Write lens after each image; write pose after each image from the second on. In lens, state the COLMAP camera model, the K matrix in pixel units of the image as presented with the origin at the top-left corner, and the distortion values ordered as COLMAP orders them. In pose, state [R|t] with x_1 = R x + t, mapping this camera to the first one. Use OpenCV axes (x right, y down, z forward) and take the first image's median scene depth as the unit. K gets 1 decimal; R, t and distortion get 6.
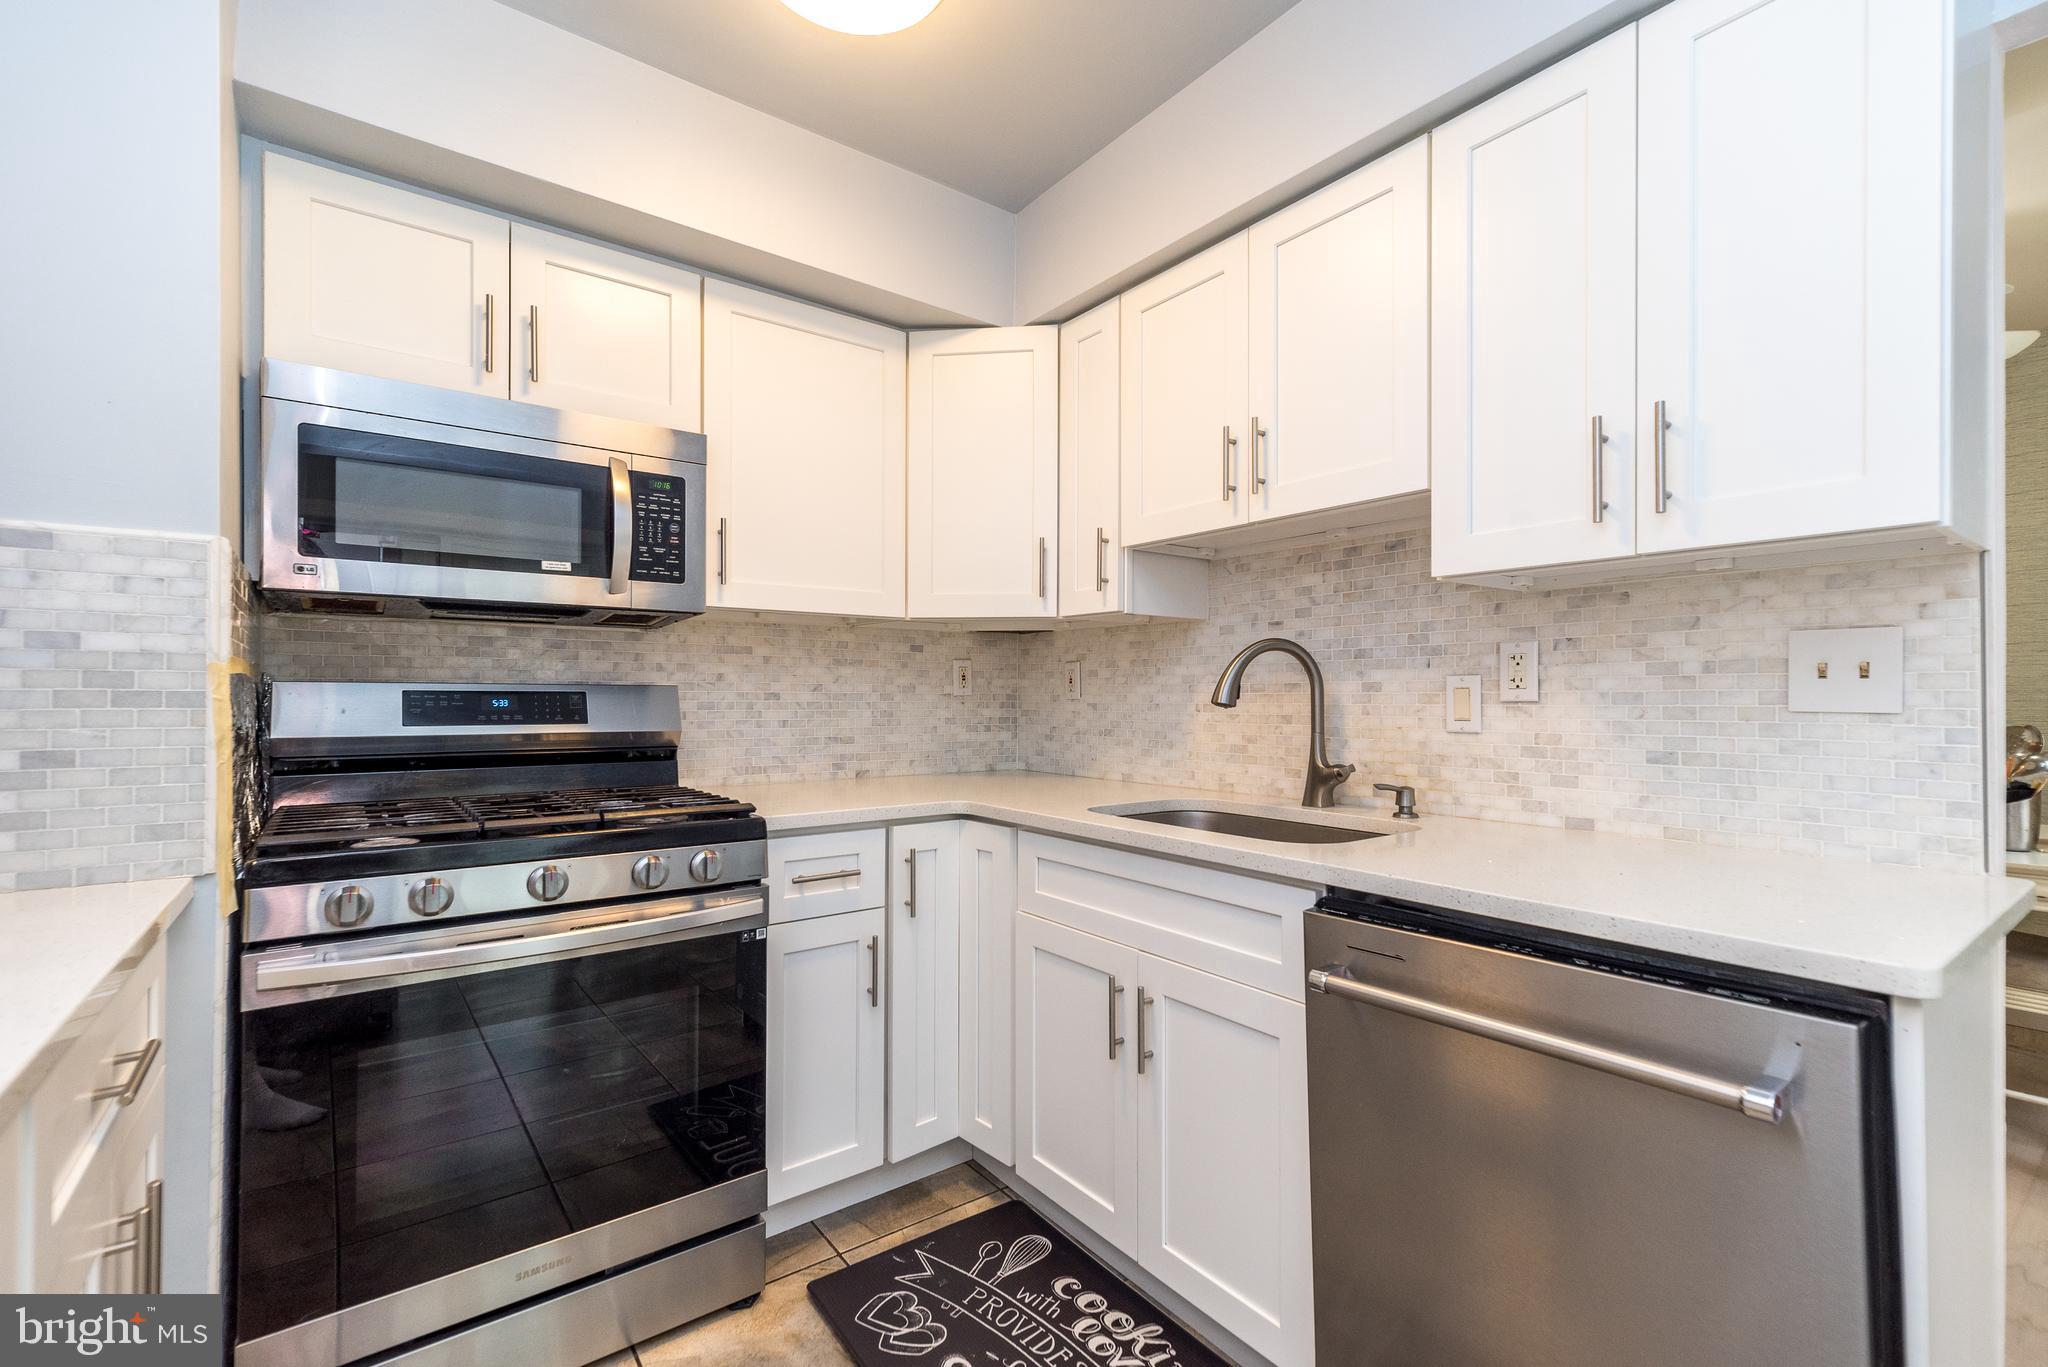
lens RADIAL K [[892.0, 0, 1023.6], [0, 892.0, 689.3], [0, 0, 1]] dist [0.005832, 0.000300]
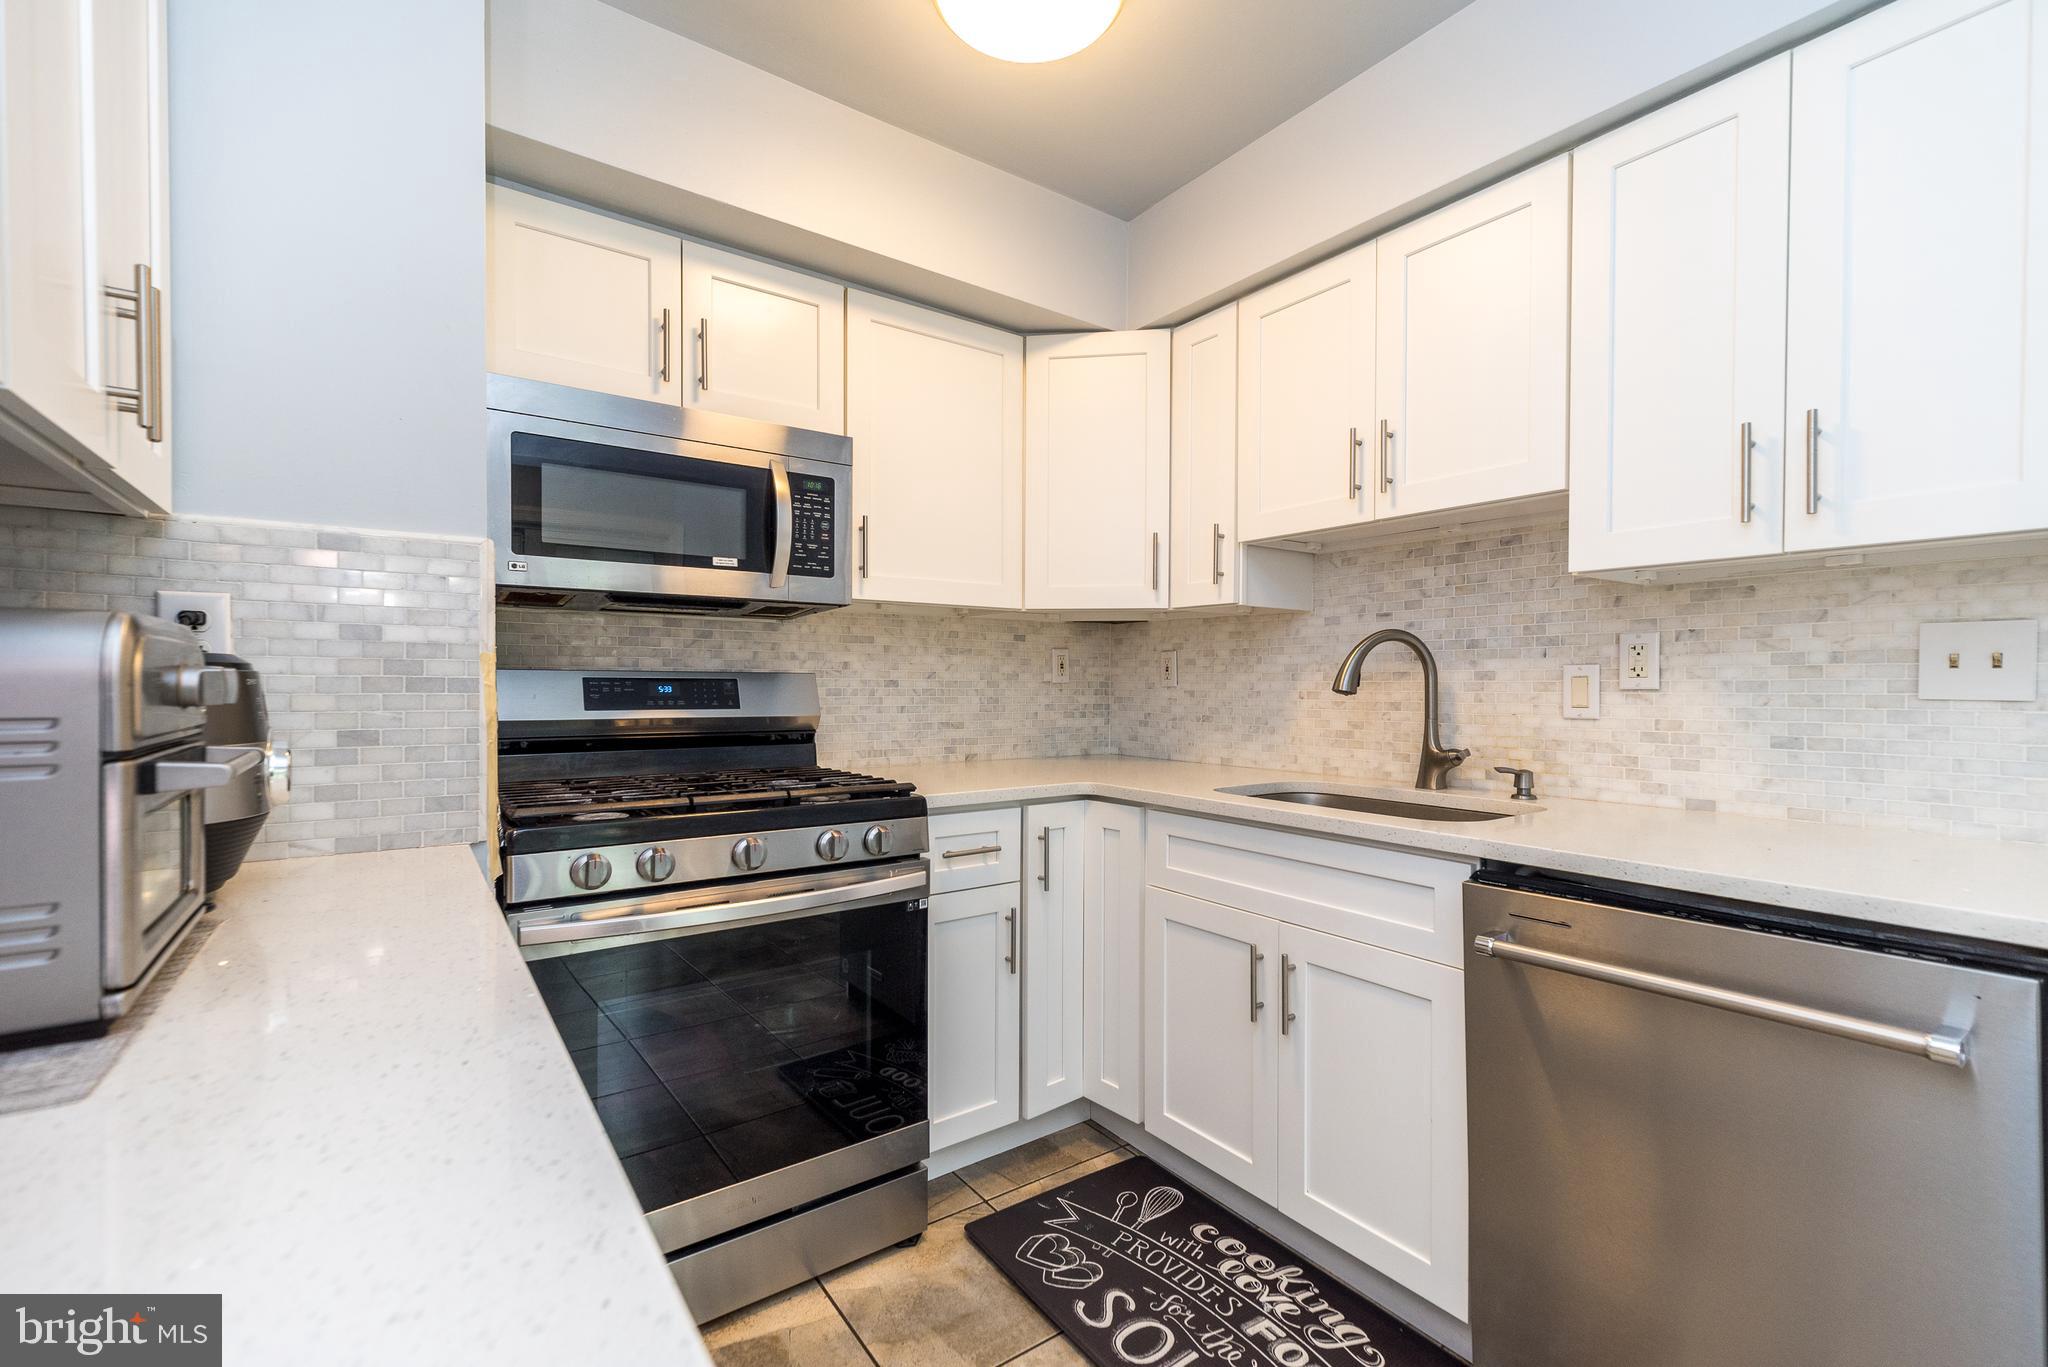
lens RADIAL K [[884.7, 0, 1023.5], [0, 884.7, 689.4], [0, 0, 1]] dist [0.004002, 0.000496]
pose [[0.999774, 0.001811, -0.021189, -0.133771], [-0.001511, 0.999899, 0.014150, -0.000142], [0.021213, -0.014115, 0.999675, -0.055574]]
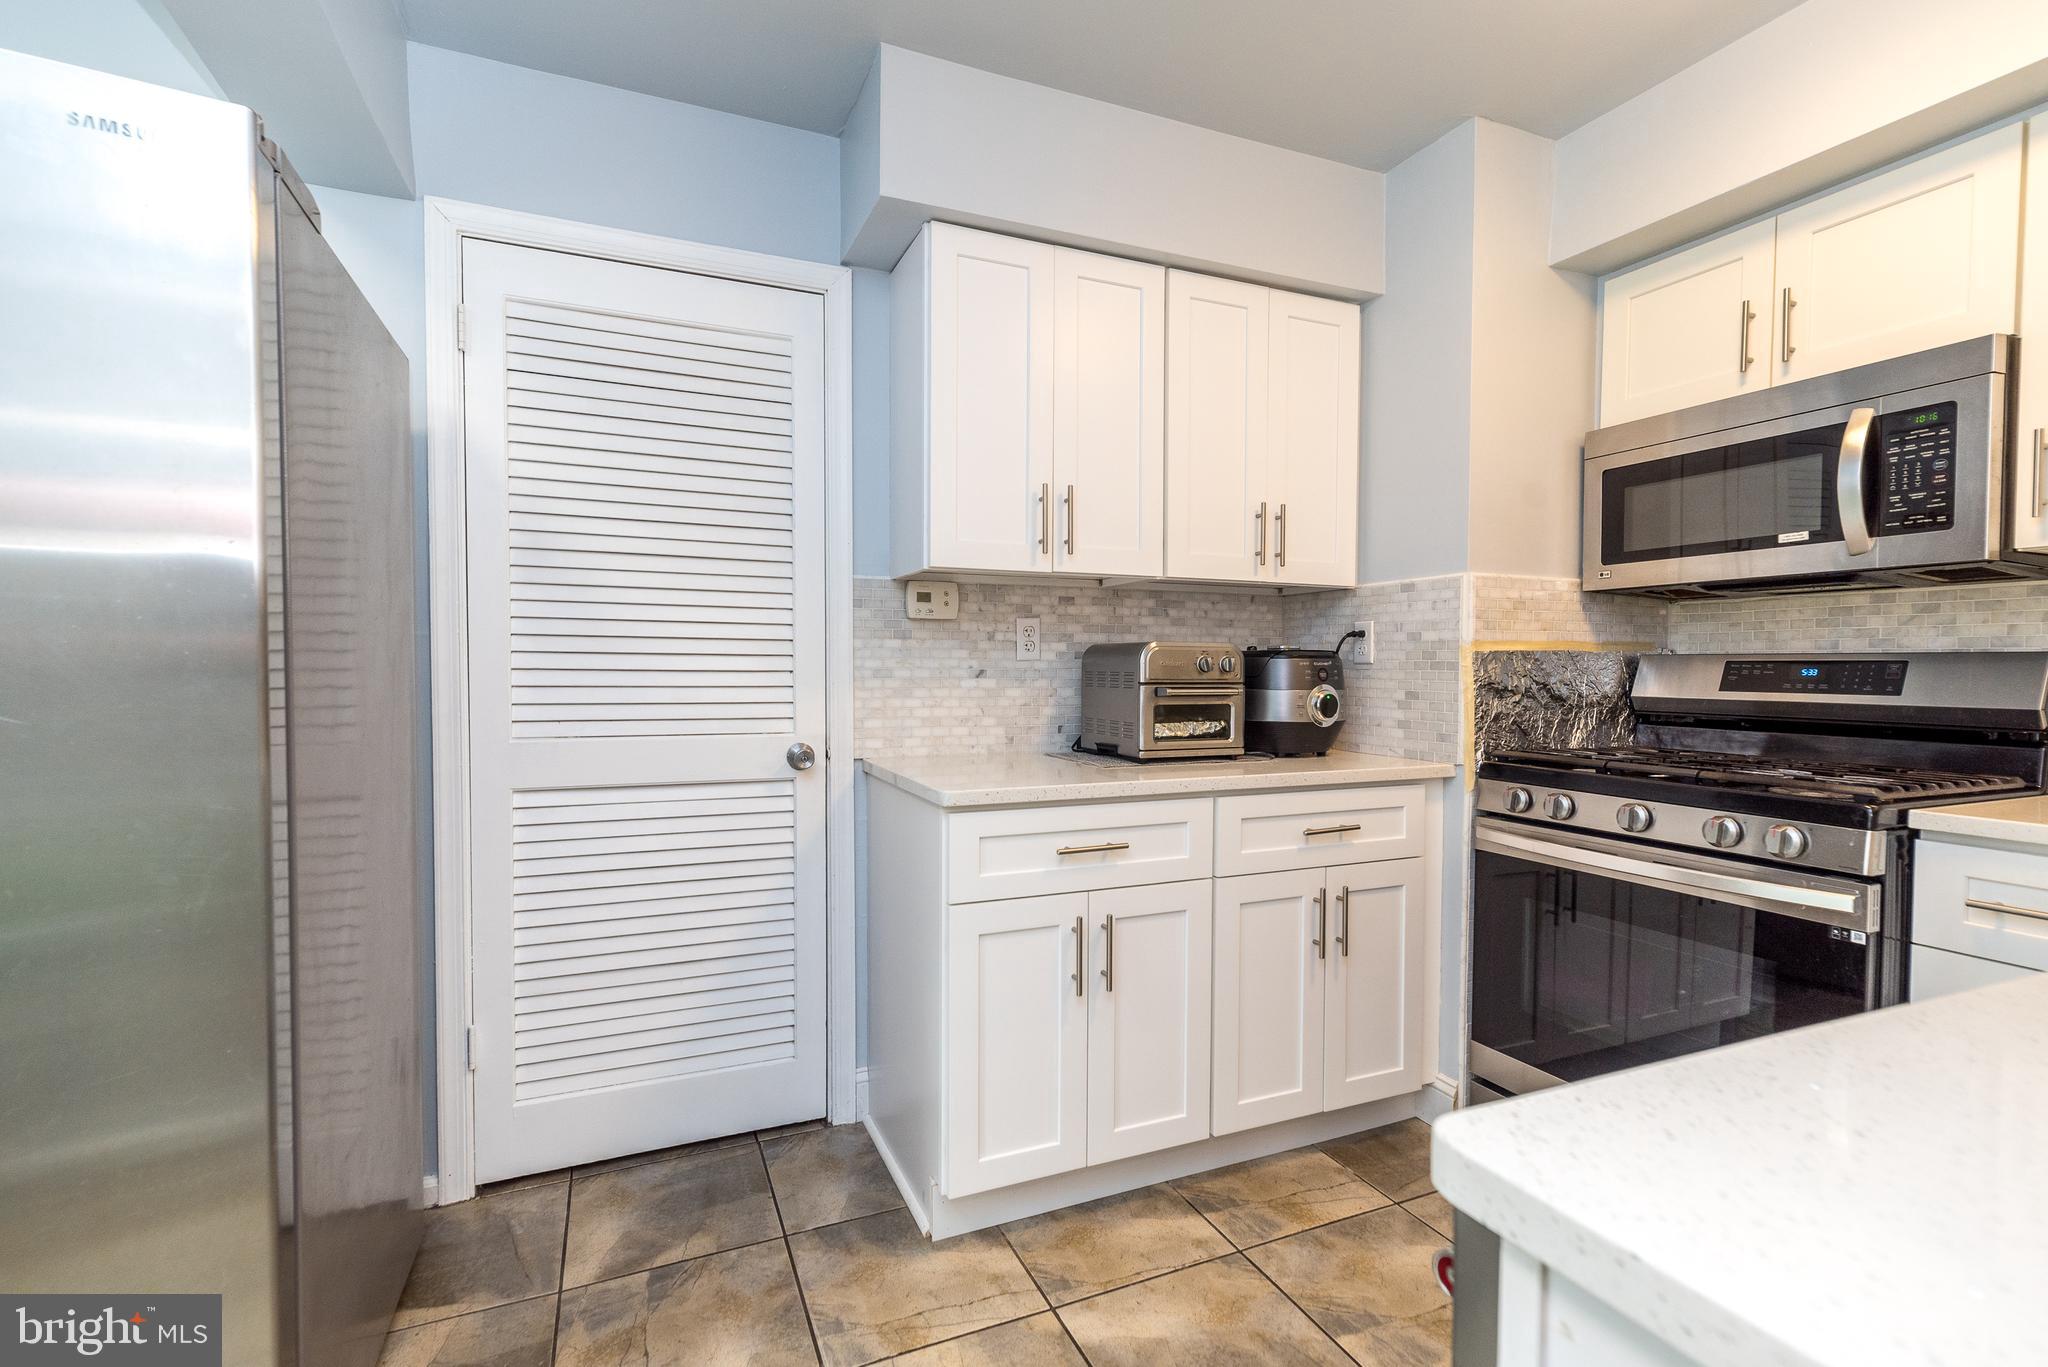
lens RADIAL K [[927.3, 0, 1018.3], [0, 927.3, 690.4], [0, 0, 1]] dist [0.003131, 0.000144]
pose [[-0.237364, 0.022007, -0.971172, 0.682069], [0.001944, 0.999752, 0.022179, 0.010886], [0.971419, 0.003376, -0.237348, 0.372785]]
